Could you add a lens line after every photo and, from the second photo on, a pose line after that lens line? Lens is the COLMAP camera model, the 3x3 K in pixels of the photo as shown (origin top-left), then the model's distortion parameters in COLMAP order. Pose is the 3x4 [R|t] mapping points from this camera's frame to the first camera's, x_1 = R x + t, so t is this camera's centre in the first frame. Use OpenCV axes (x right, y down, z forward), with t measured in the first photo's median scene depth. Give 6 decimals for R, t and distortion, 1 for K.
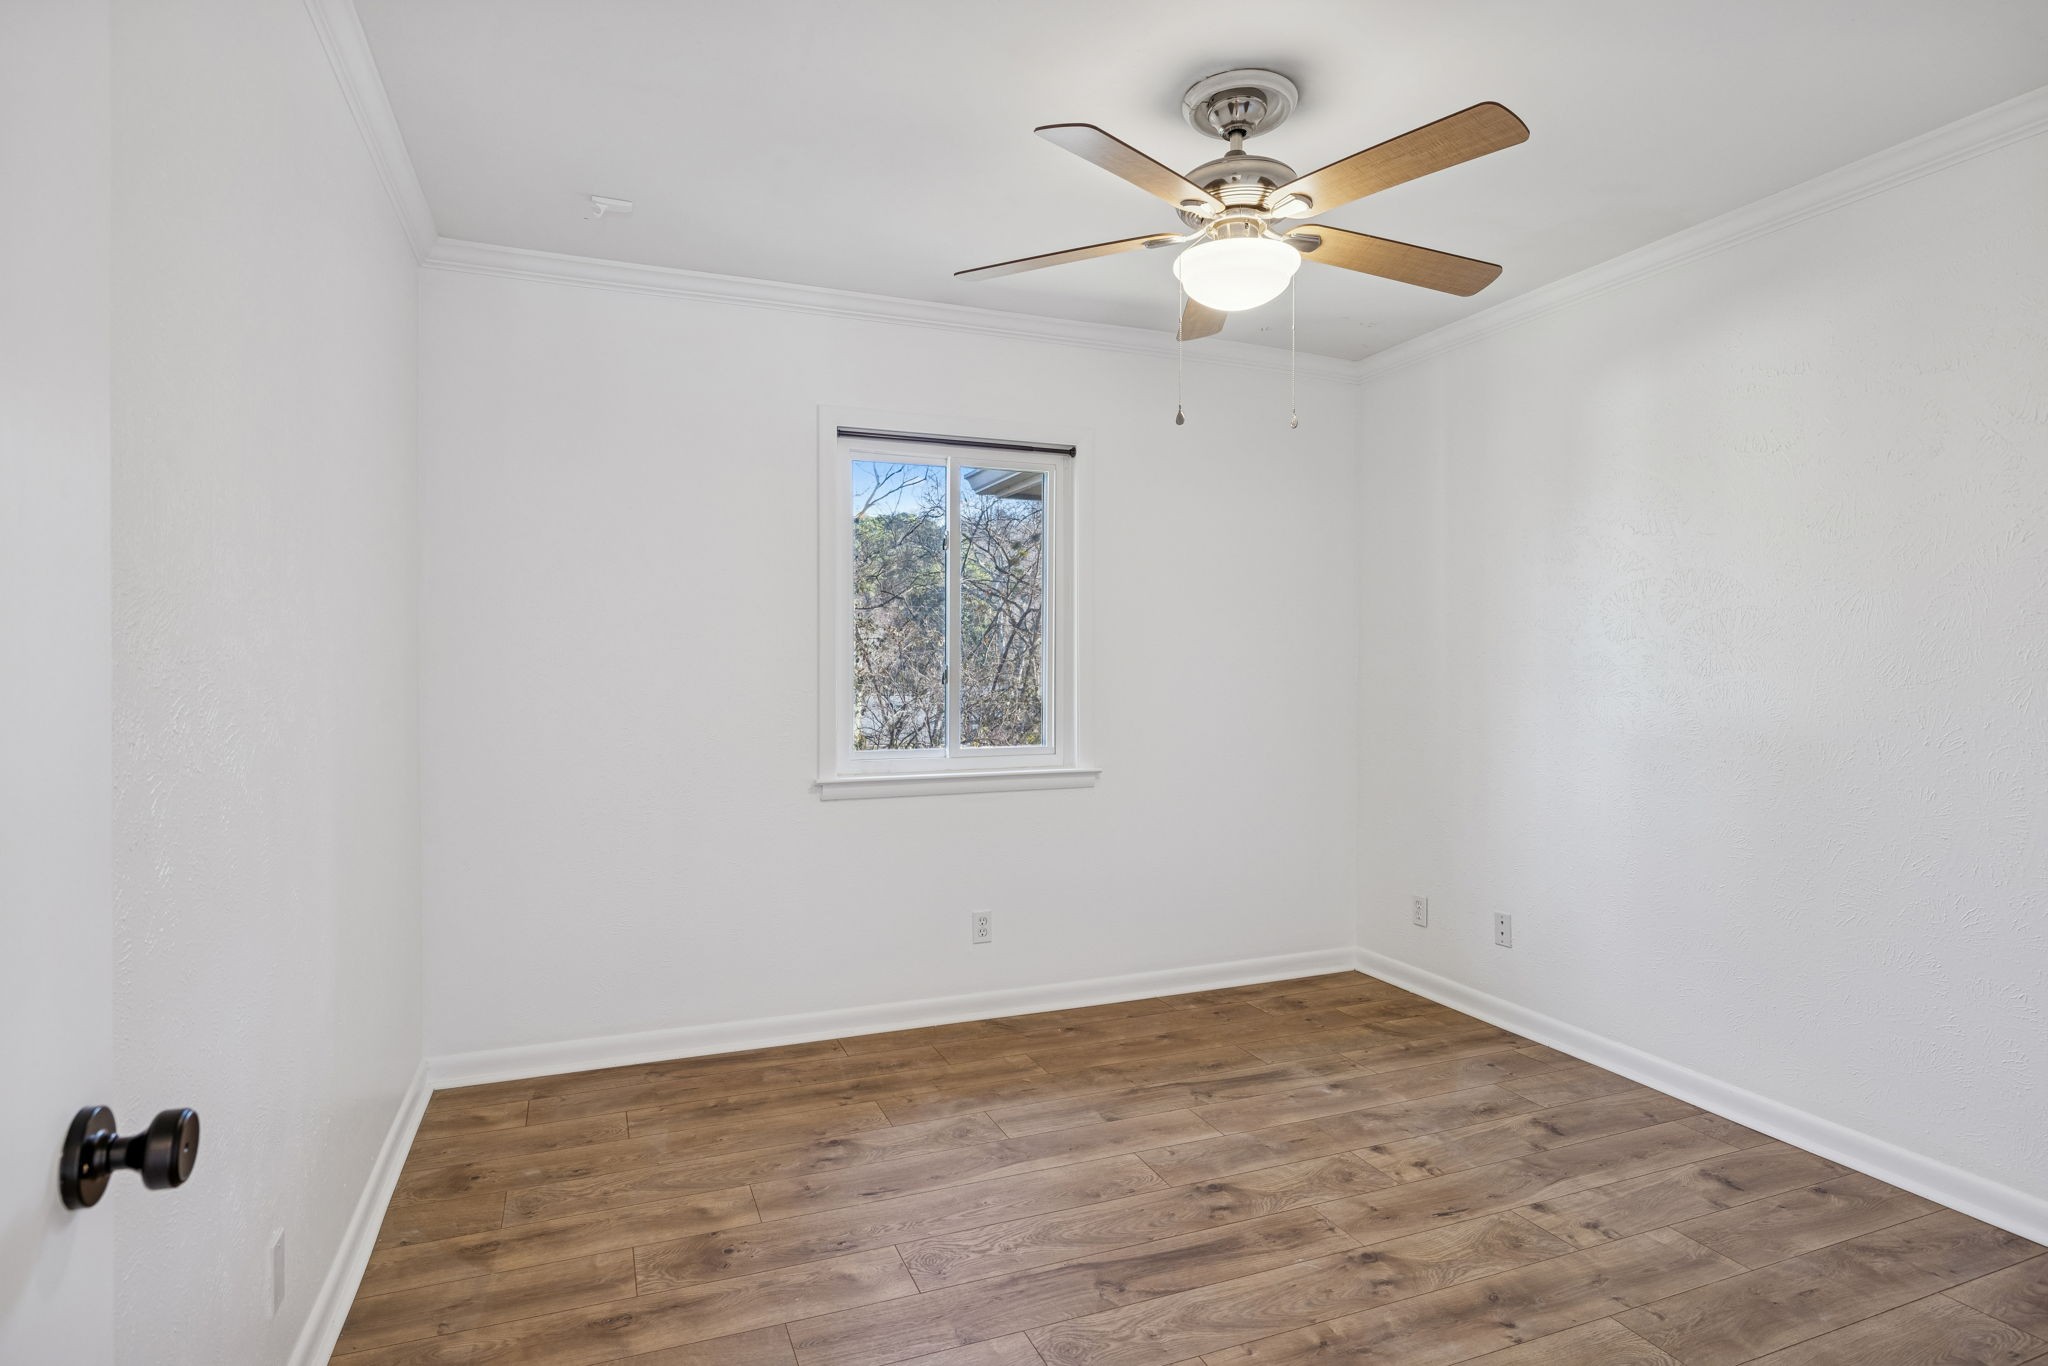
lens RADIAL K [[1095.6, 0, 1022.6], [0, 1095.6, 669.4], [0, 0, 1]] dist [-0.000014, 0.000662]
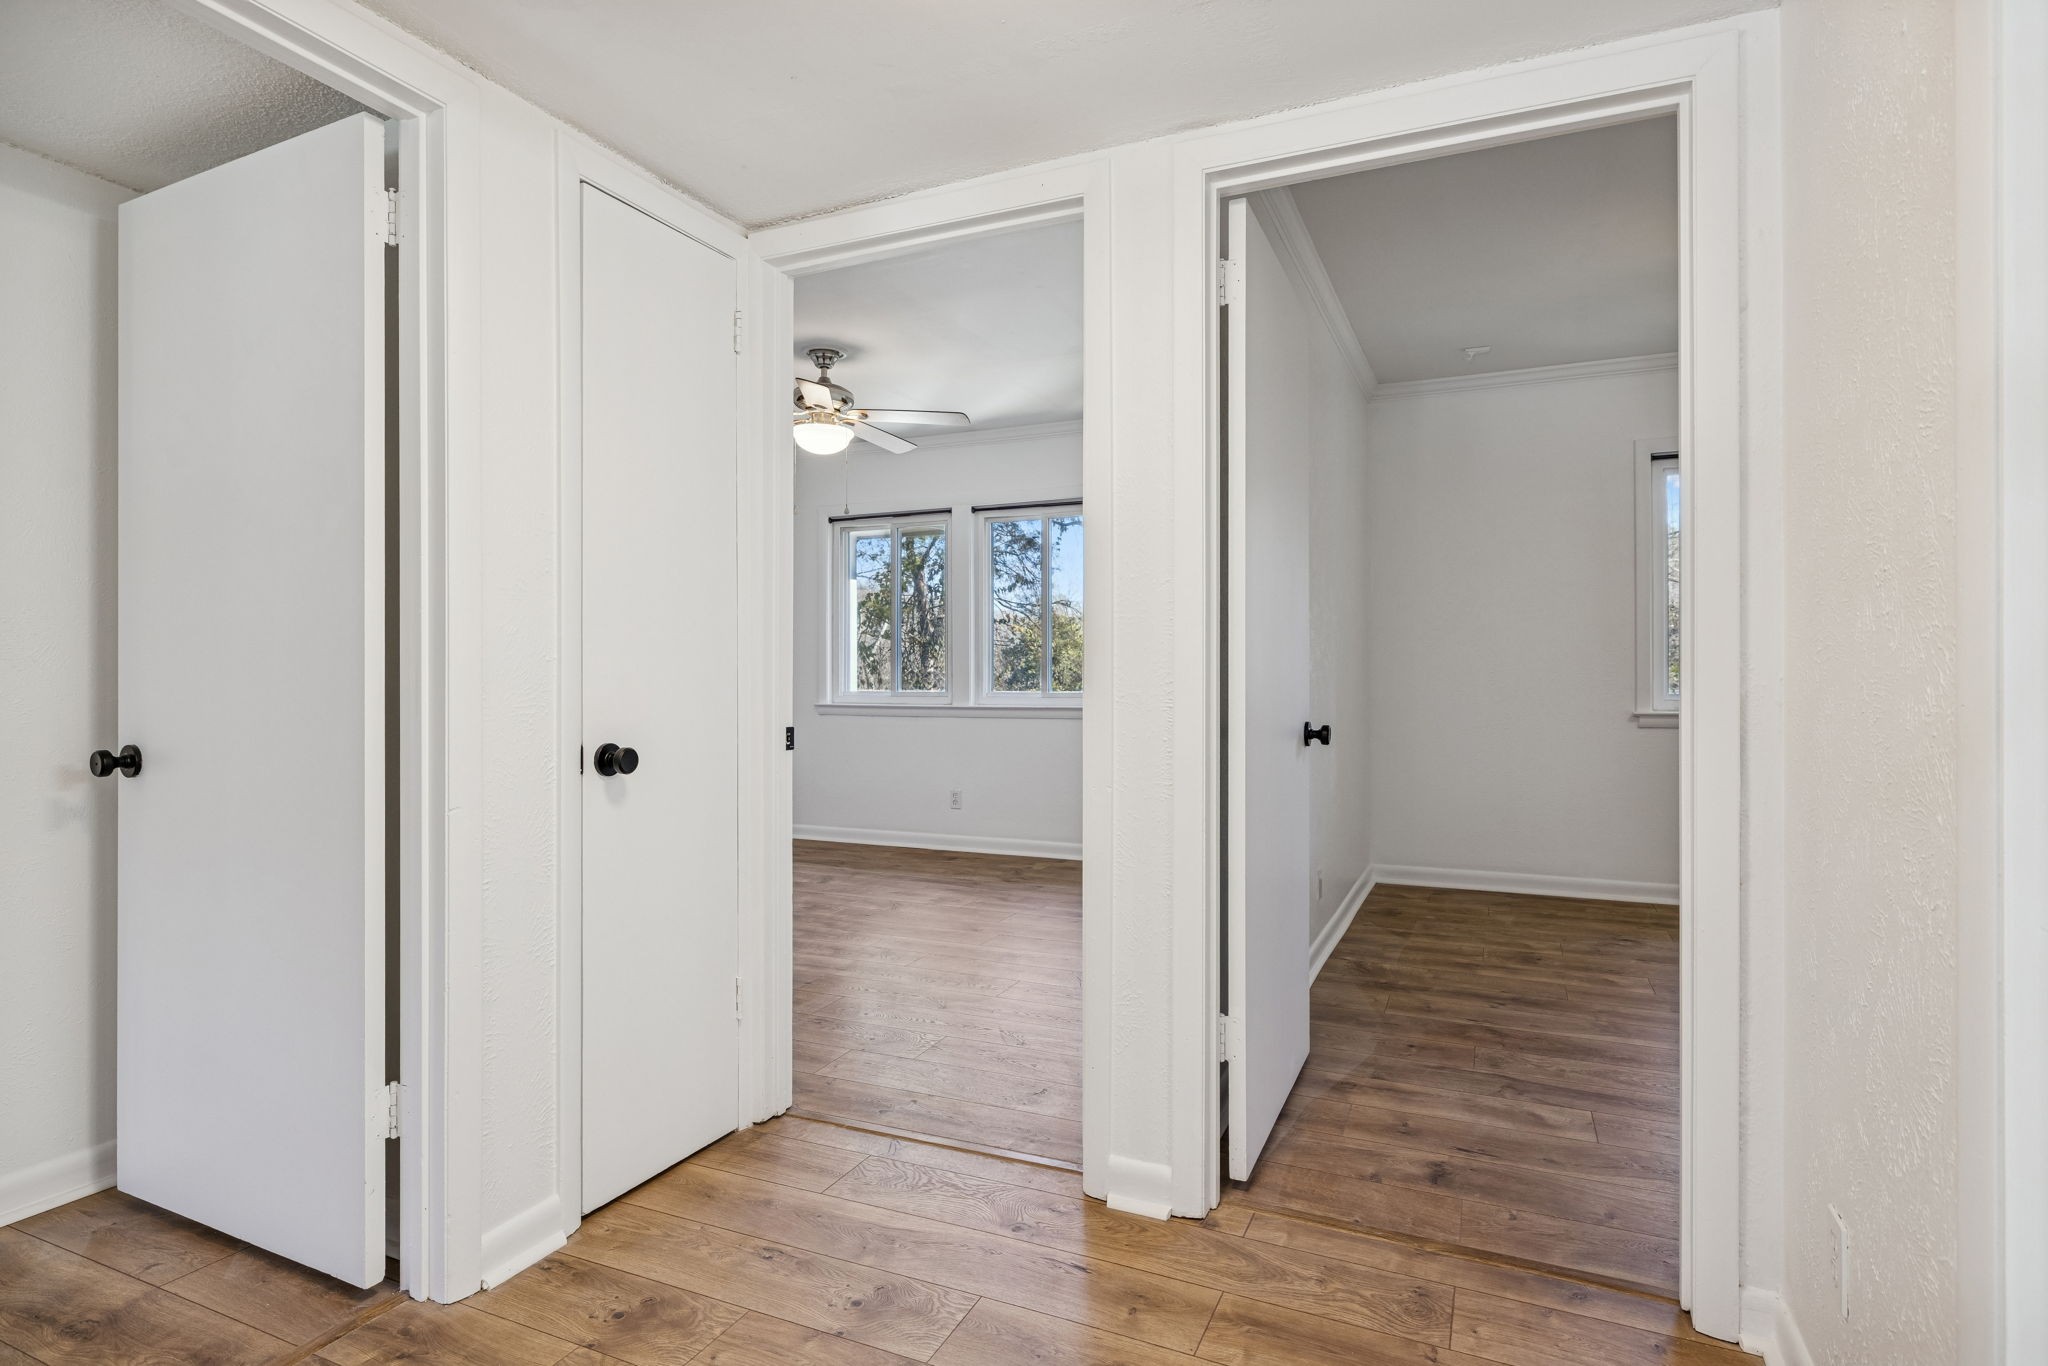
lens RADIAL K [[1095.6, 0, 1022.6], [0, 1095.6, 669.4], [0, 0, 1]] dist [-0.000014, 0.000662]
pose [[0.703357, 0.001041, -0.710836, 0.319969], [0.000320, 0.999998, 0.001781, 0.058593], [0.710836, -0.001480, 0.703356, -0.657092]]
